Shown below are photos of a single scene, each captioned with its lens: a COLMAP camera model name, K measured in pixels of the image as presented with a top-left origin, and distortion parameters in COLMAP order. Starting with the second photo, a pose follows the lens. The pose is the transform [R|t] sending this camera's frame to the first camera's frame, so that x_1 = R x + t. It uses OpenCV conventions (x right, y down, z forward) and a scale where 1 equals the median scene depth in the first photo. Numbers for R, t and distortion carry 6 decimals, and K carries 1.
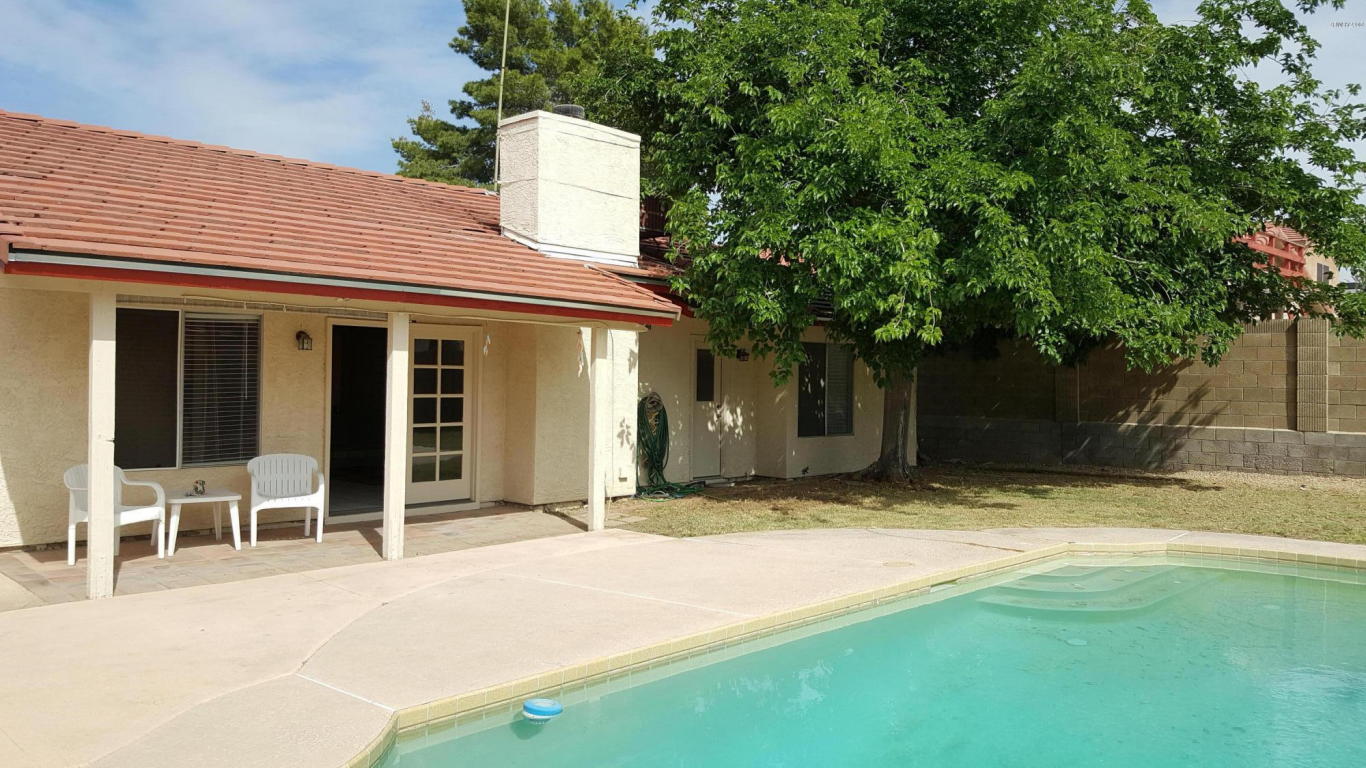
lens RADIAL K [[1017.9, 0, 696.8], [0, 1017.9, 374.8], [0, 0, 1]] dist [0.041471, -0.086139]
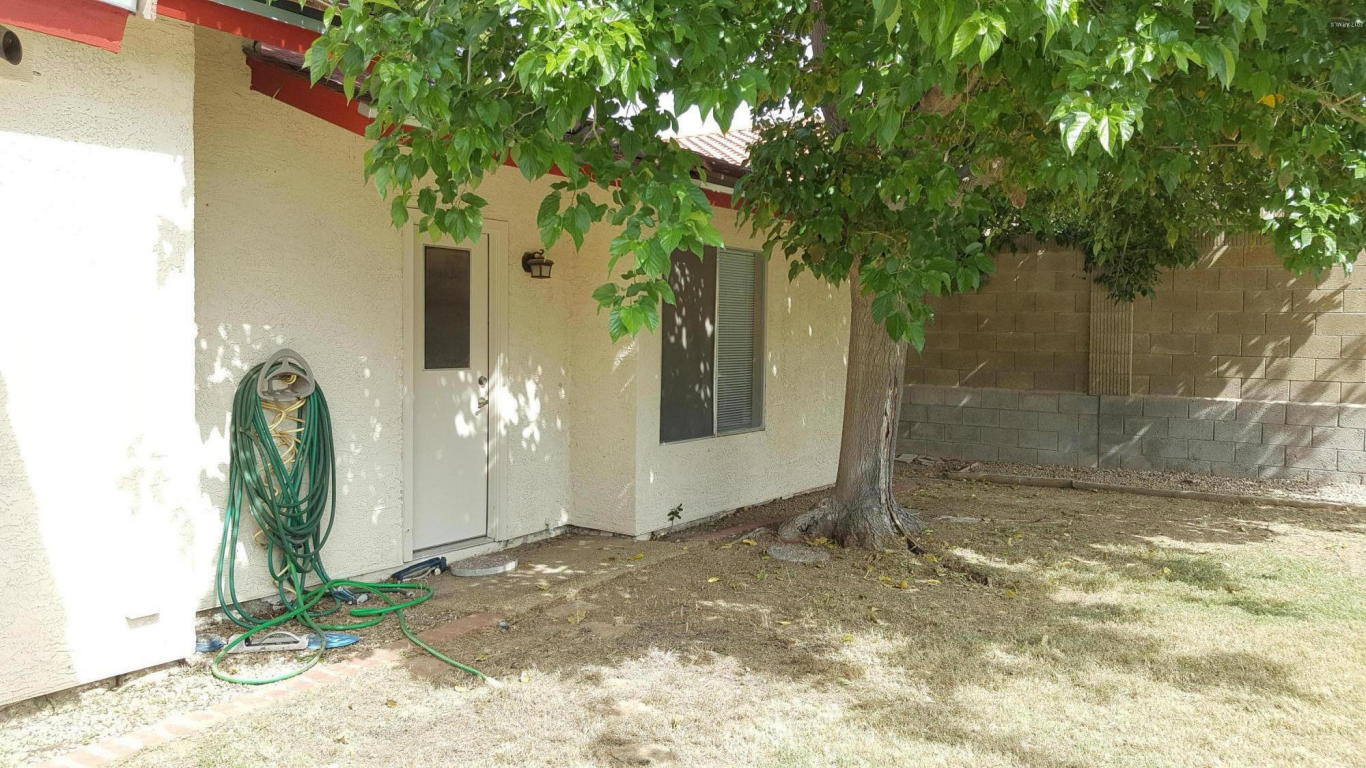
lens RADIAL K [[1017.9, 0, 684.6], [0, 1017.9, 376.6], [0, 0, 1]] dist [0.041471, -0.086139]
pose [[0.988407, -0.005887, 0.151714, 0.043442], [-0.002015, 0.998651, 0.051879, 0.007348], [-0.151814, -0.051584, 0.987062, 0.586606]]
